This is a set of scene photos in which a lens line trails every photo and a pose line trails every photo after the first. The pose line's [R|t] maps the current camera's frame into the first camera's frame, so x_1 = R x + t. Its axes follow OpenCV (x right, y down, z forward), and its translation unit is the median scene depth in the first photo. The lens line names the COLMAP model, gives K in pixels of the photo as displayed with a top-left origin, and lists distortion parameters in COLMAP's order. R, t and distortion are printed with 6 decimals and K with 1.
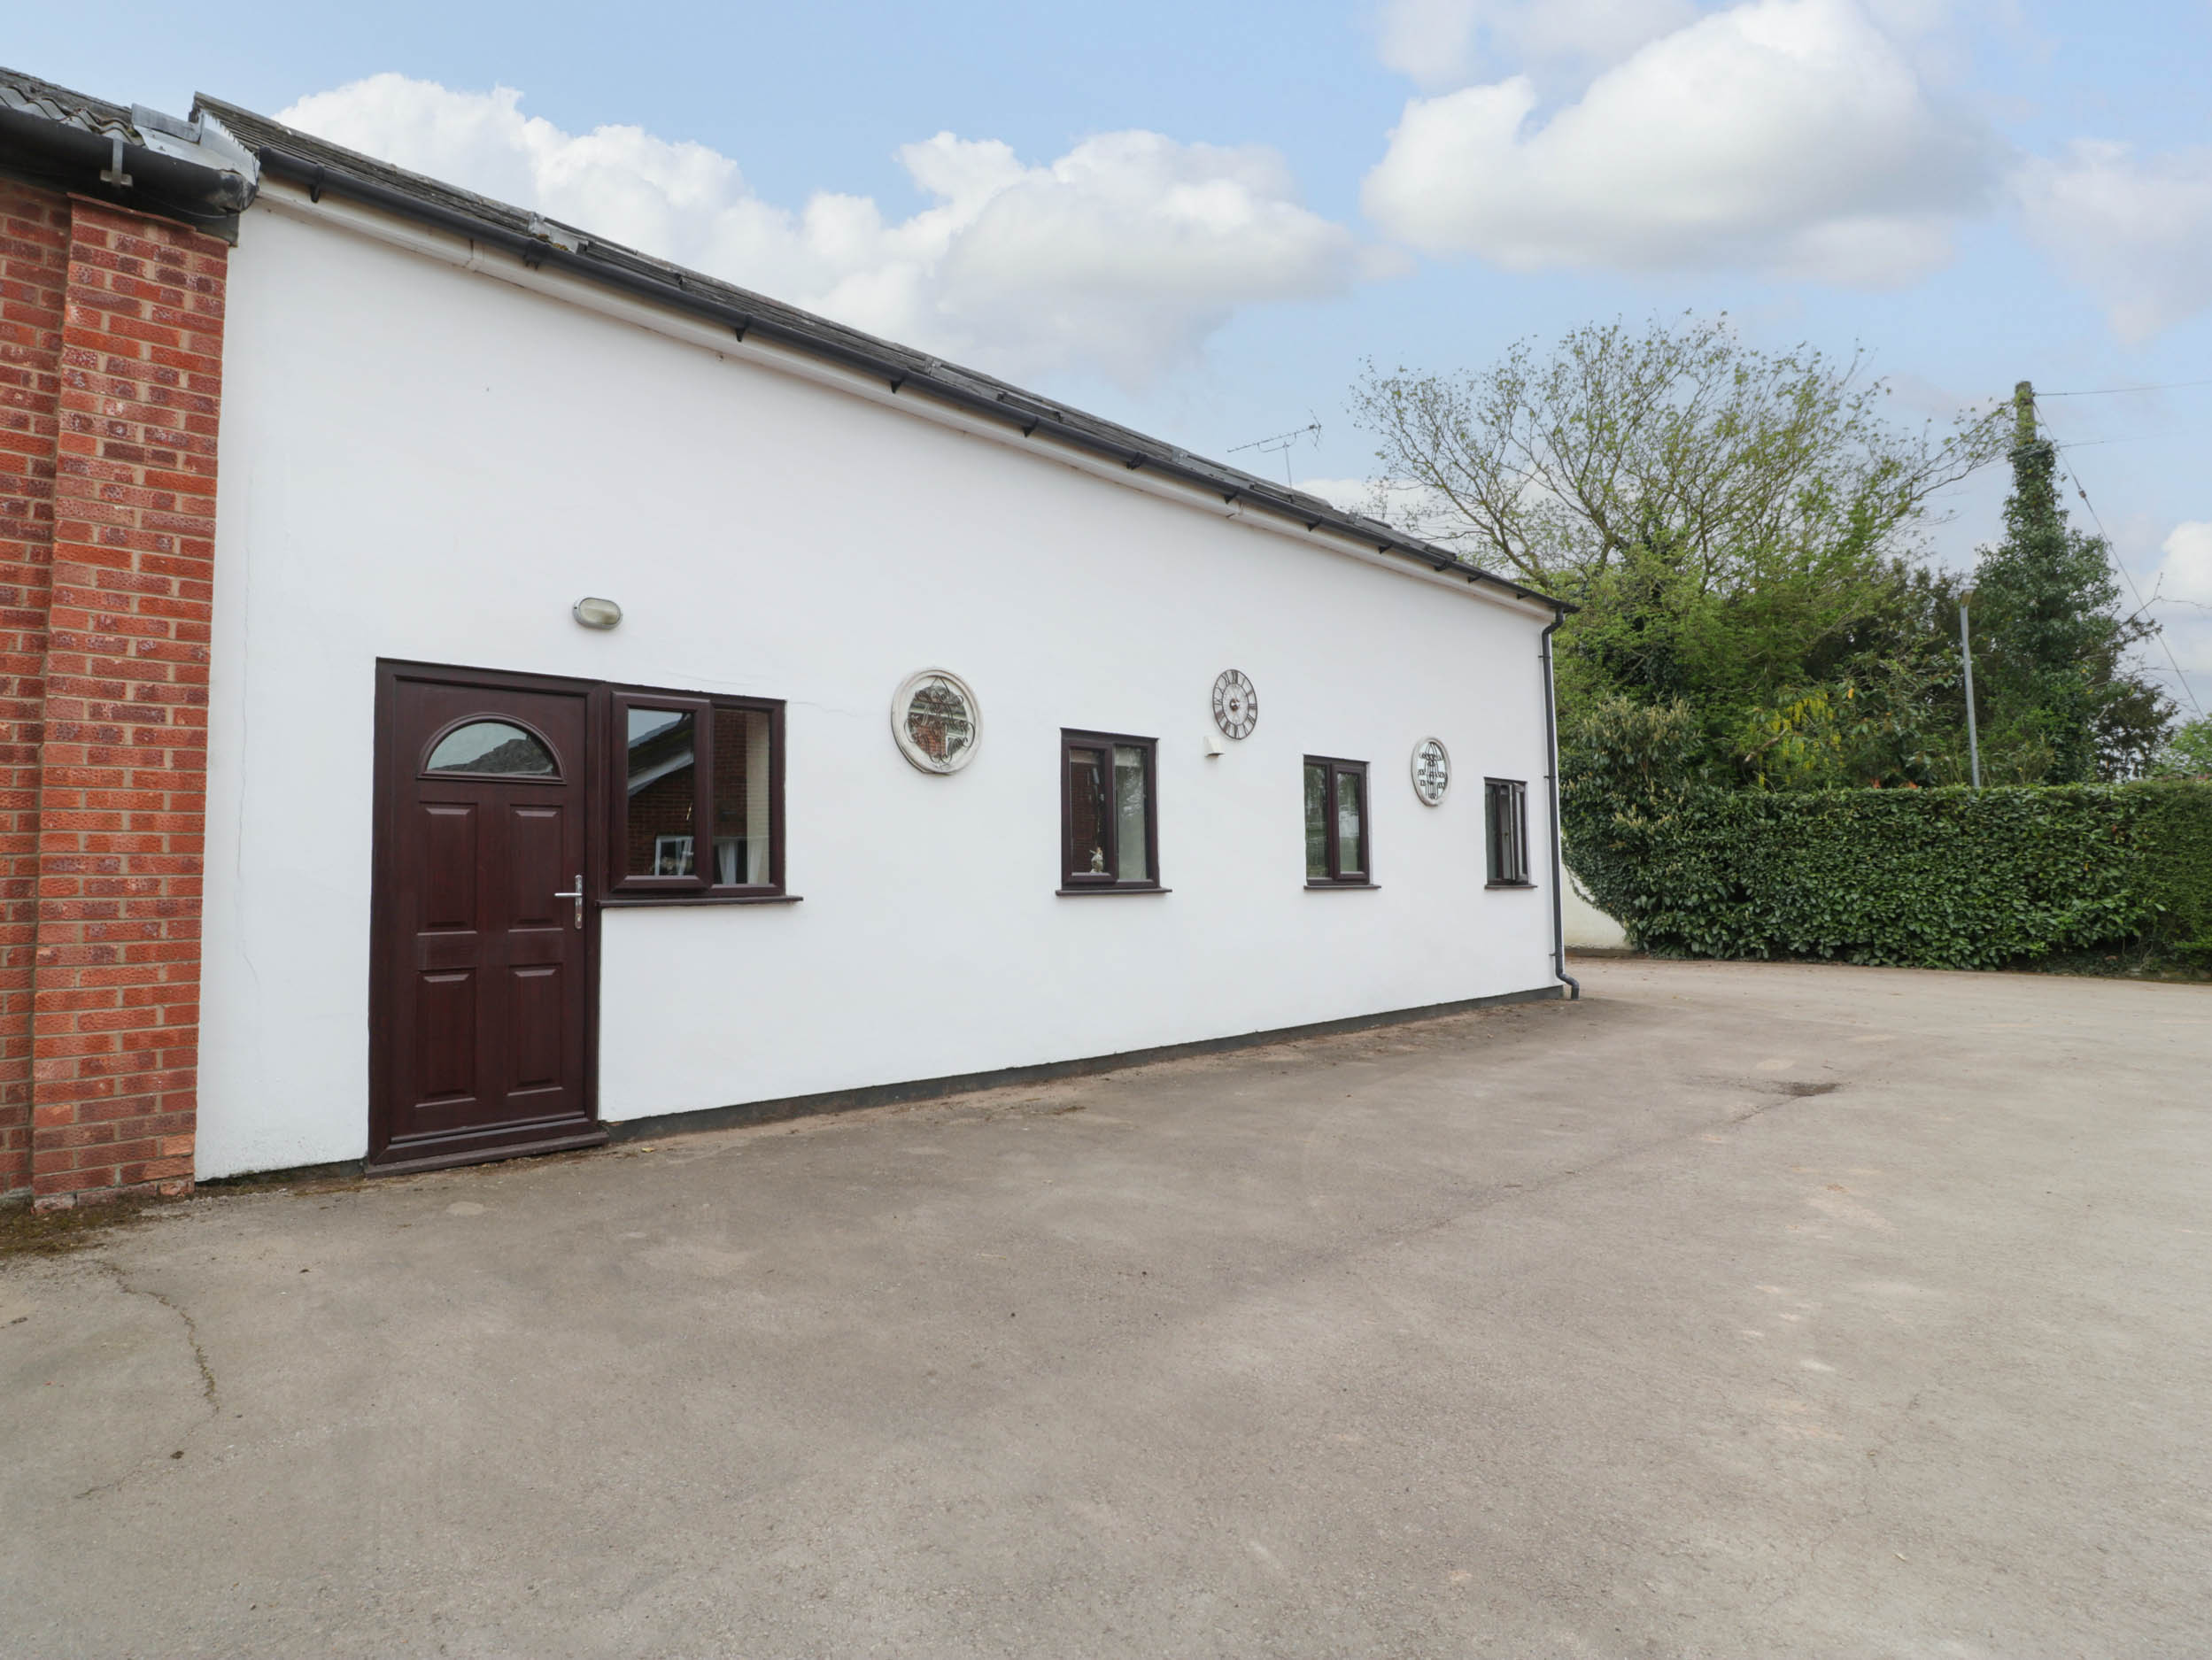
lens RADIAL K [[1139.6, 0, 1091.0], [0, 1139.6, 819.5], [0, 0, 1]] dist [-0.012995, -0.004792]
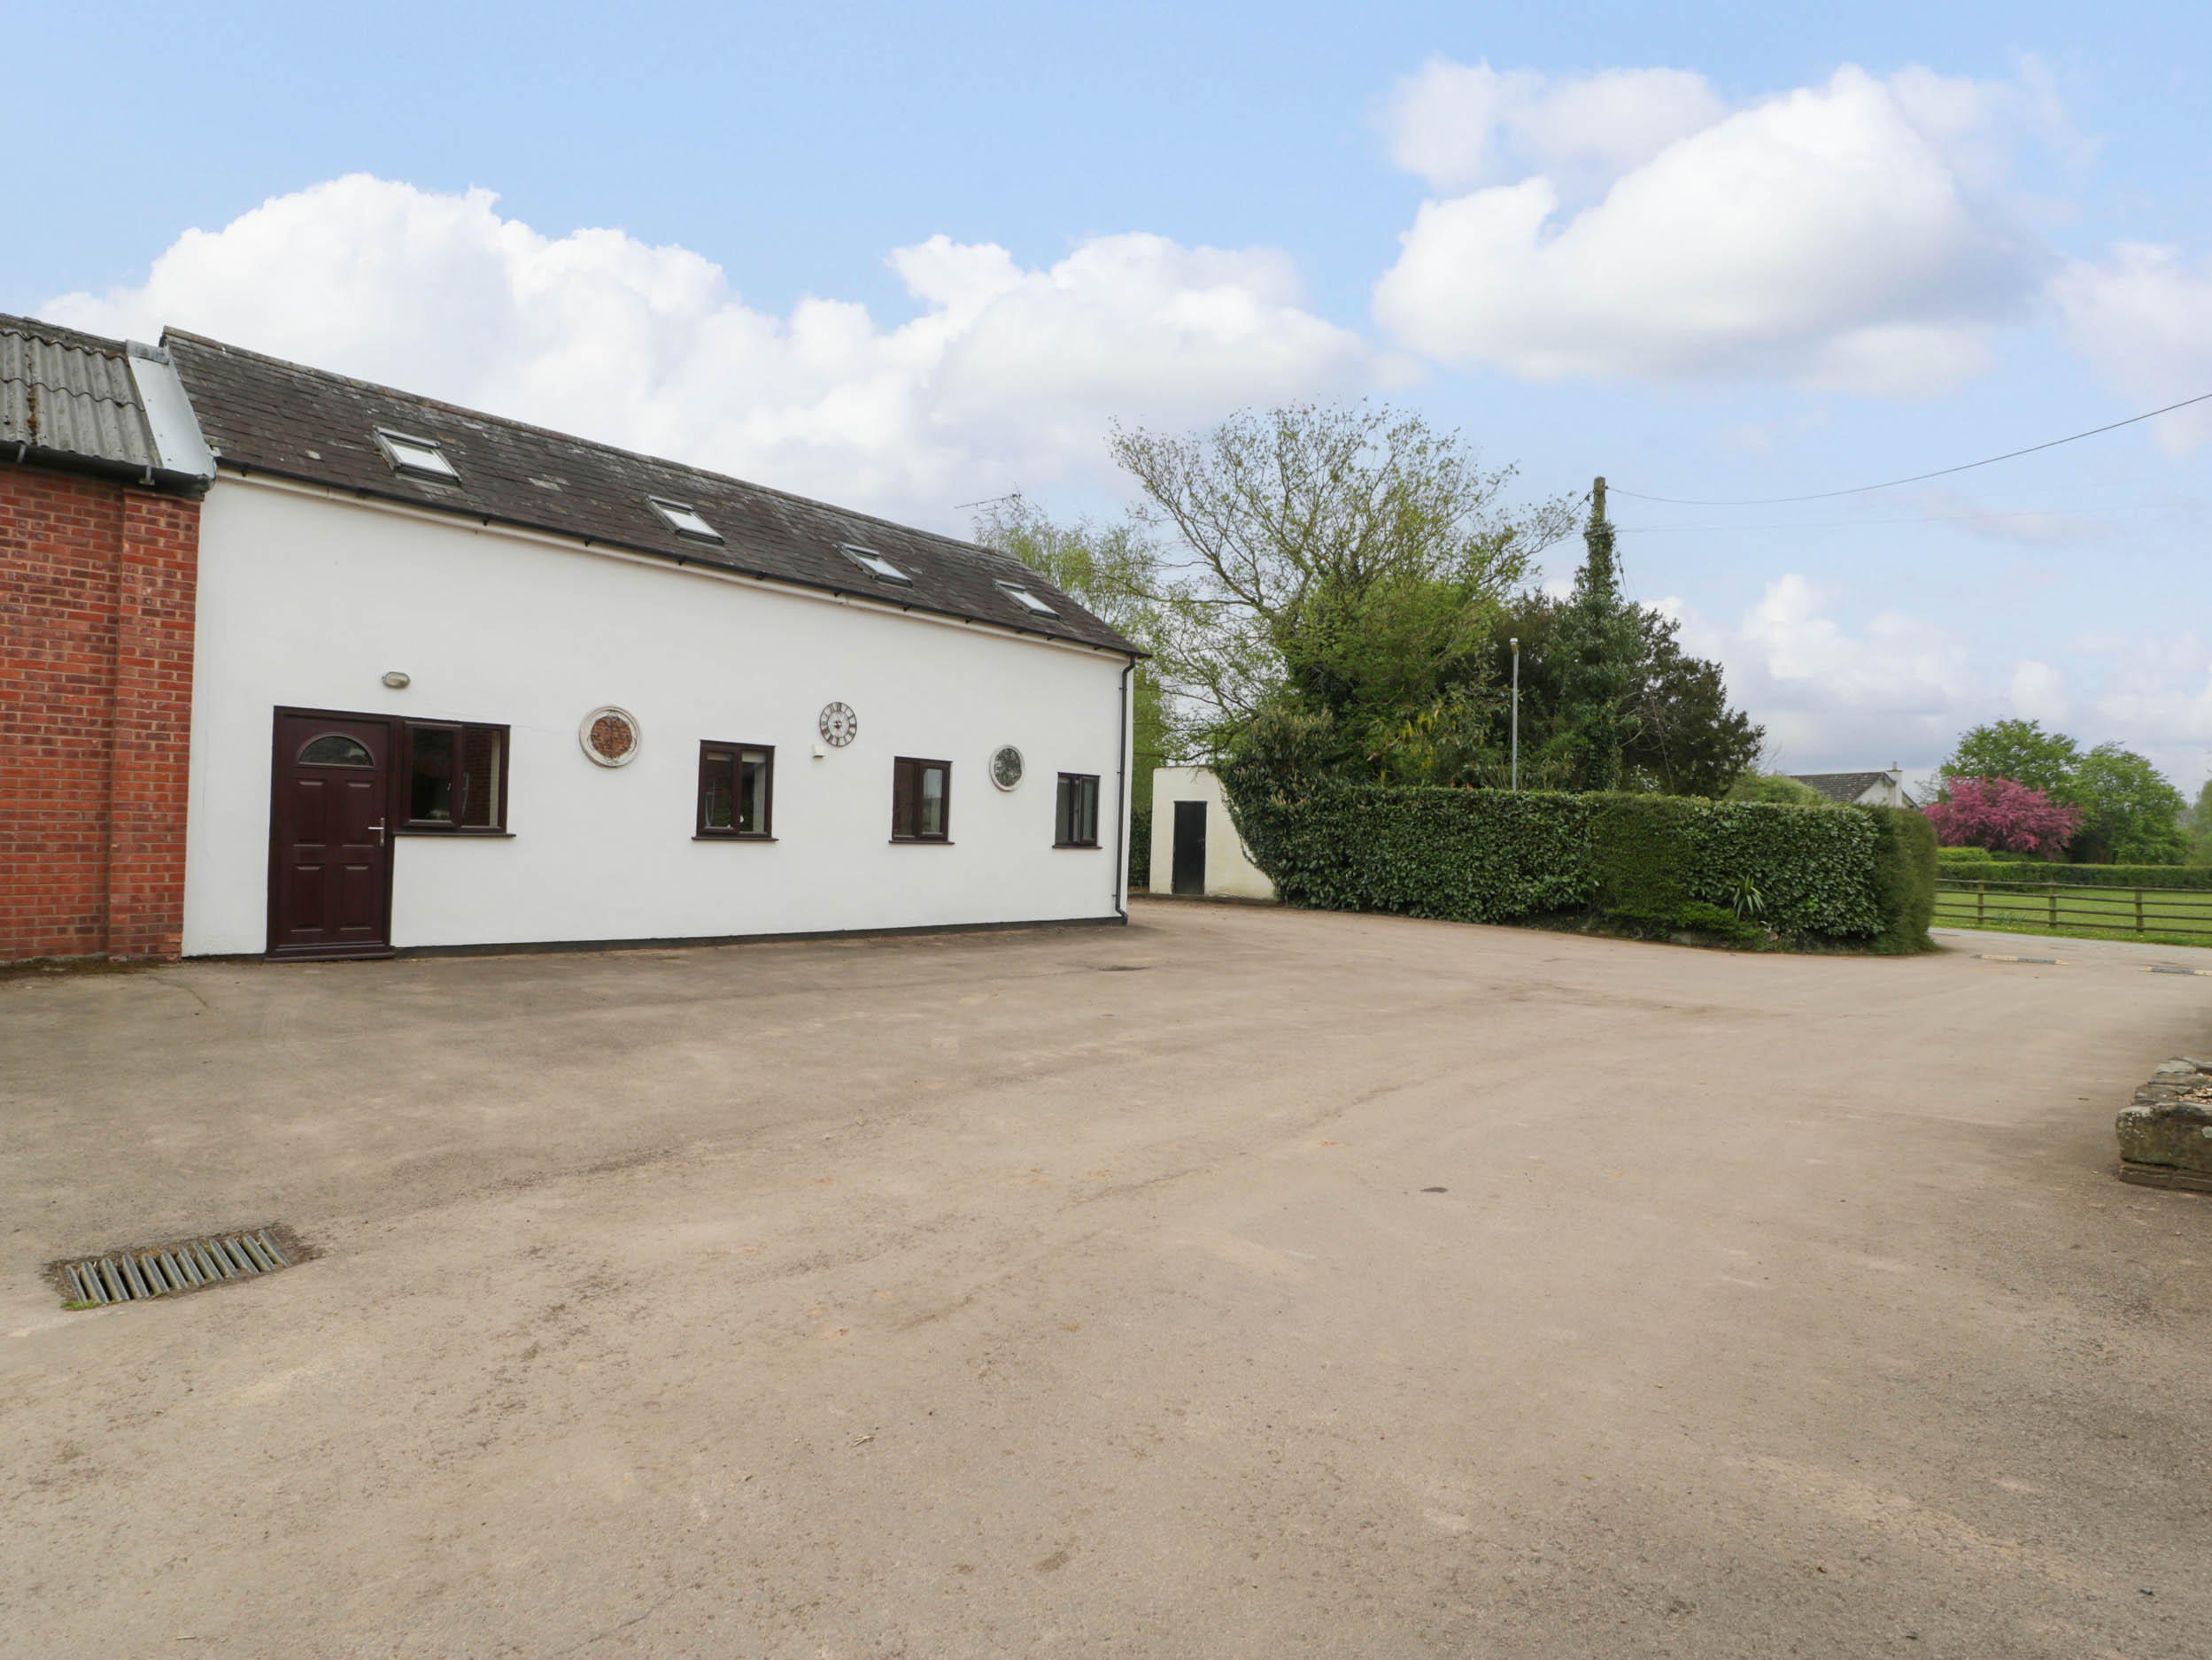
lens RADIAL K [[1139.6, 0, 1098.0], [0, 1139.6, 823.0], [0, 0, 1]] dist [-0.012995, -0.004792]
pose [[0.996574, 0.044662, 0.069615, 0.443241], [-0.048030, 0.997717, 0.047484, -0.065711], [-0.067336, -0.050665, 0.996443, -0.705222]]
